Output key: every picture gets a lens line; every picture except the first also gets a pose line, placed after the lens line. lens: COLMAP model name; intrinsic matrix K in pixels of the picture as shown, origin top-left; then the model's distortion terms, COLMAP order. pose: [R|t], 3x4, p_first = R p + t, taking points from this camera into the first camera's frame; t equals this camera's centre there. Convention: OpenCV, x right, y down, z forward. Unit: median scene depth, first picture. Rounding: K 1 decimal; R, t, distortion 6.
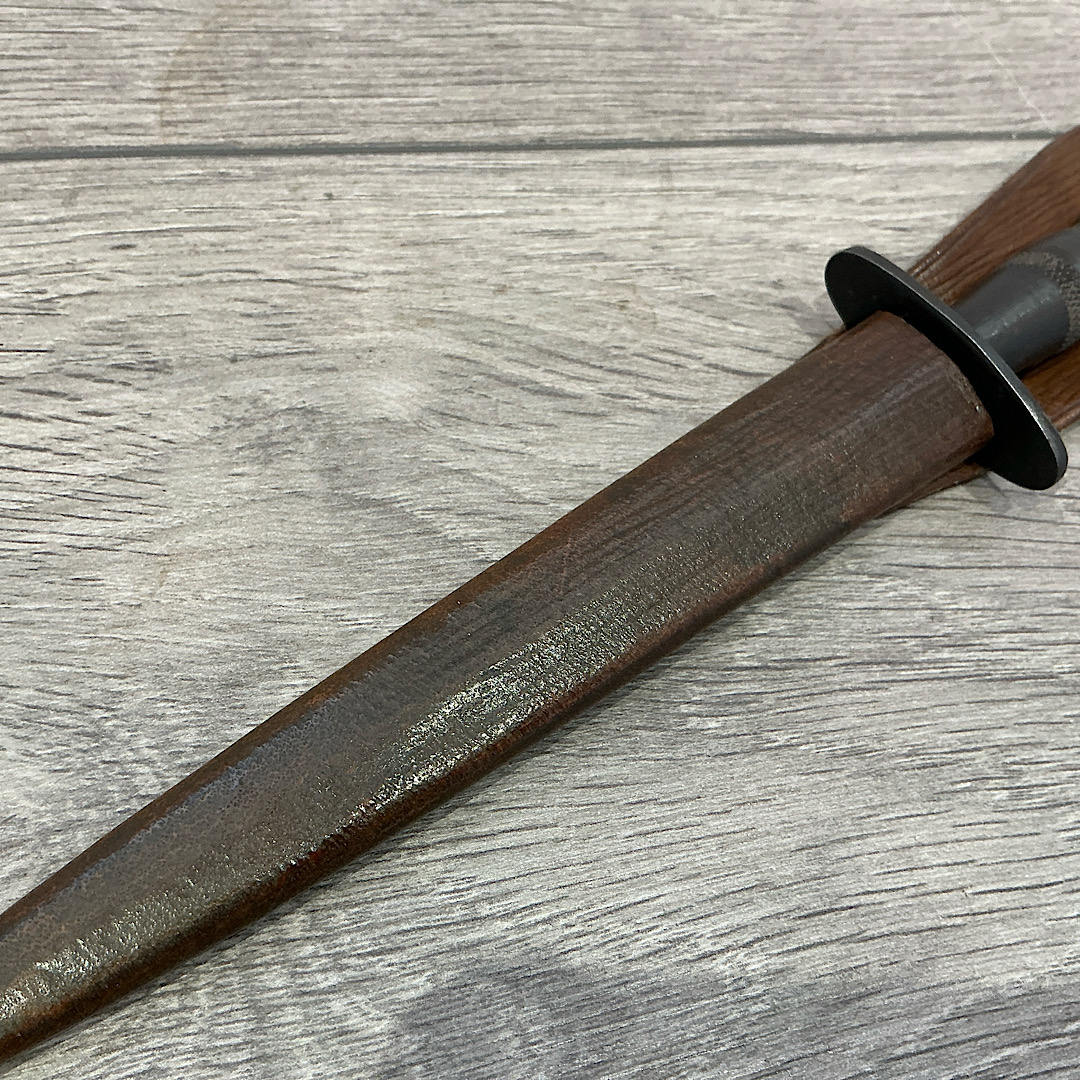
lens RADIAL K [[1215.5, 0, 542.2], [0, 1215.5, 537.0], [0, 0, 1]] dist [0.151733, -0.361990]
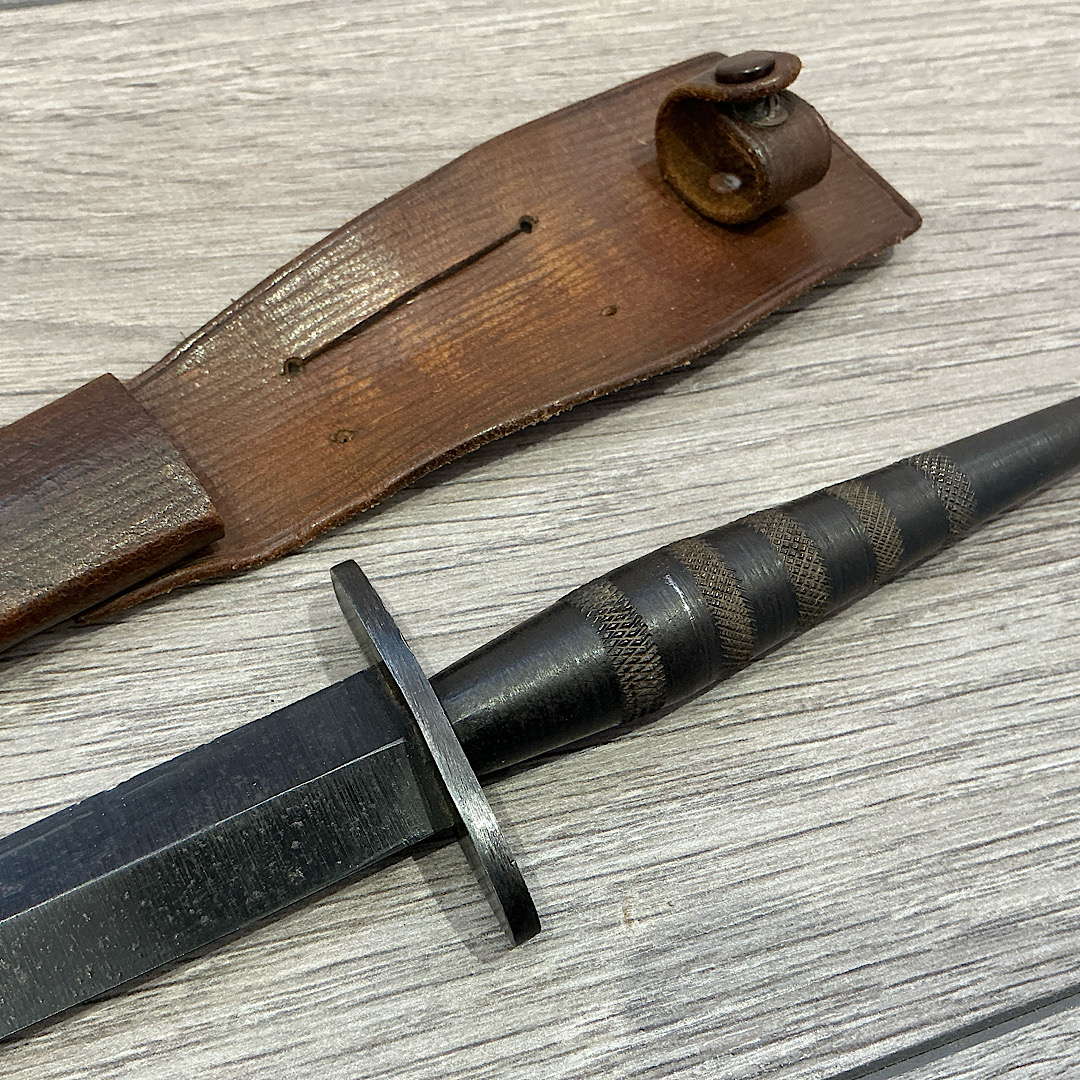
lens RADIAL K [[1215.5, 0, 542.2], [0, 1215.5, 537.0], [0, 0, 1]] dist [0.151733, -0.361990]
pose [[0.994056, -0.087453, -0.064839, 0.800007], [0.089976, 0.995254, 0.037062, 0.088121], [0.061290, -0.042676, 0.997207, 0.158413]]
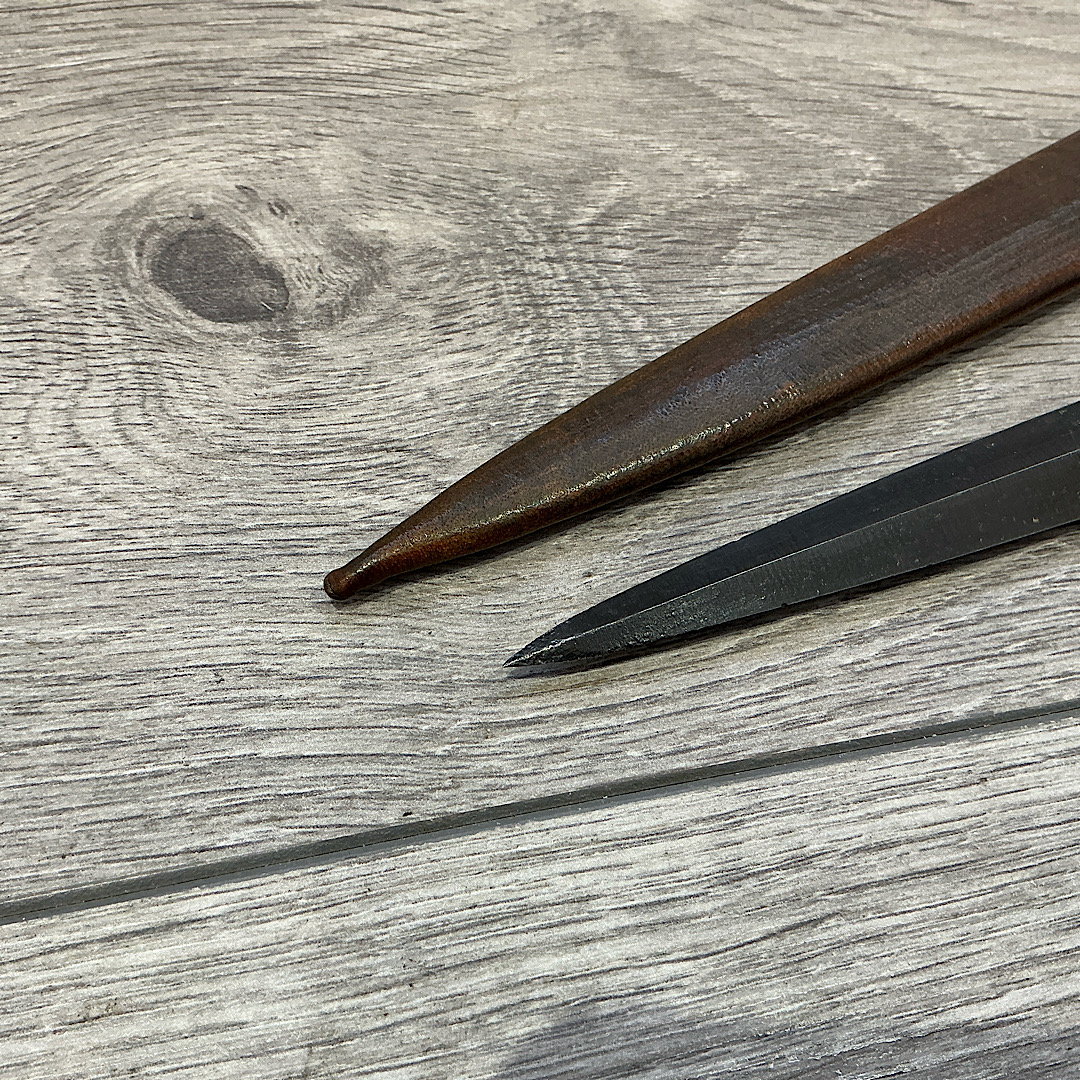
lens RADIAL K [[1215.5, 0, 542.2], [0, 1215.5, 537.0], [0, 0, 1]] dist [0.151733, -0.361990]
pose [[0.995280, -0.008873, -0.096636, -0.143908], [0.010430, 0.999824, 0.015621, 0.433411], [0.096480, -0.016555, 0.995197, -0.302789]]
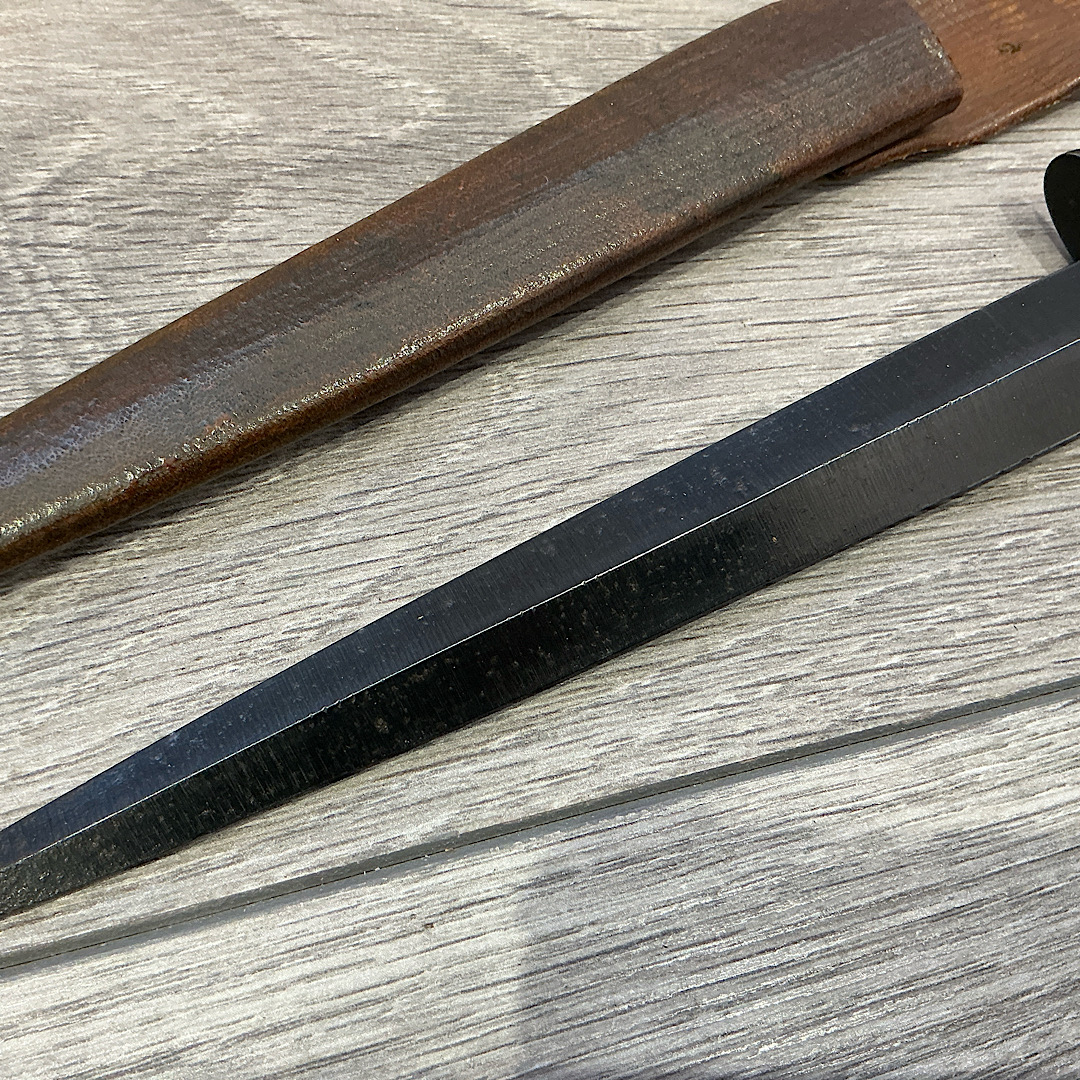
lens RADIAL K [[1215.5, 0, 542.2], [0, 1215.5, 537.0], [0, 0, 1]] dist [0.151733, -0.361990]
pose [[0.996683, -0.033609, -0.074122, 0.228725], [0.042900, 0.990904, 0.127551, 0.307252], [0.069161, -0.130308, 0.989059, -0.052009]]
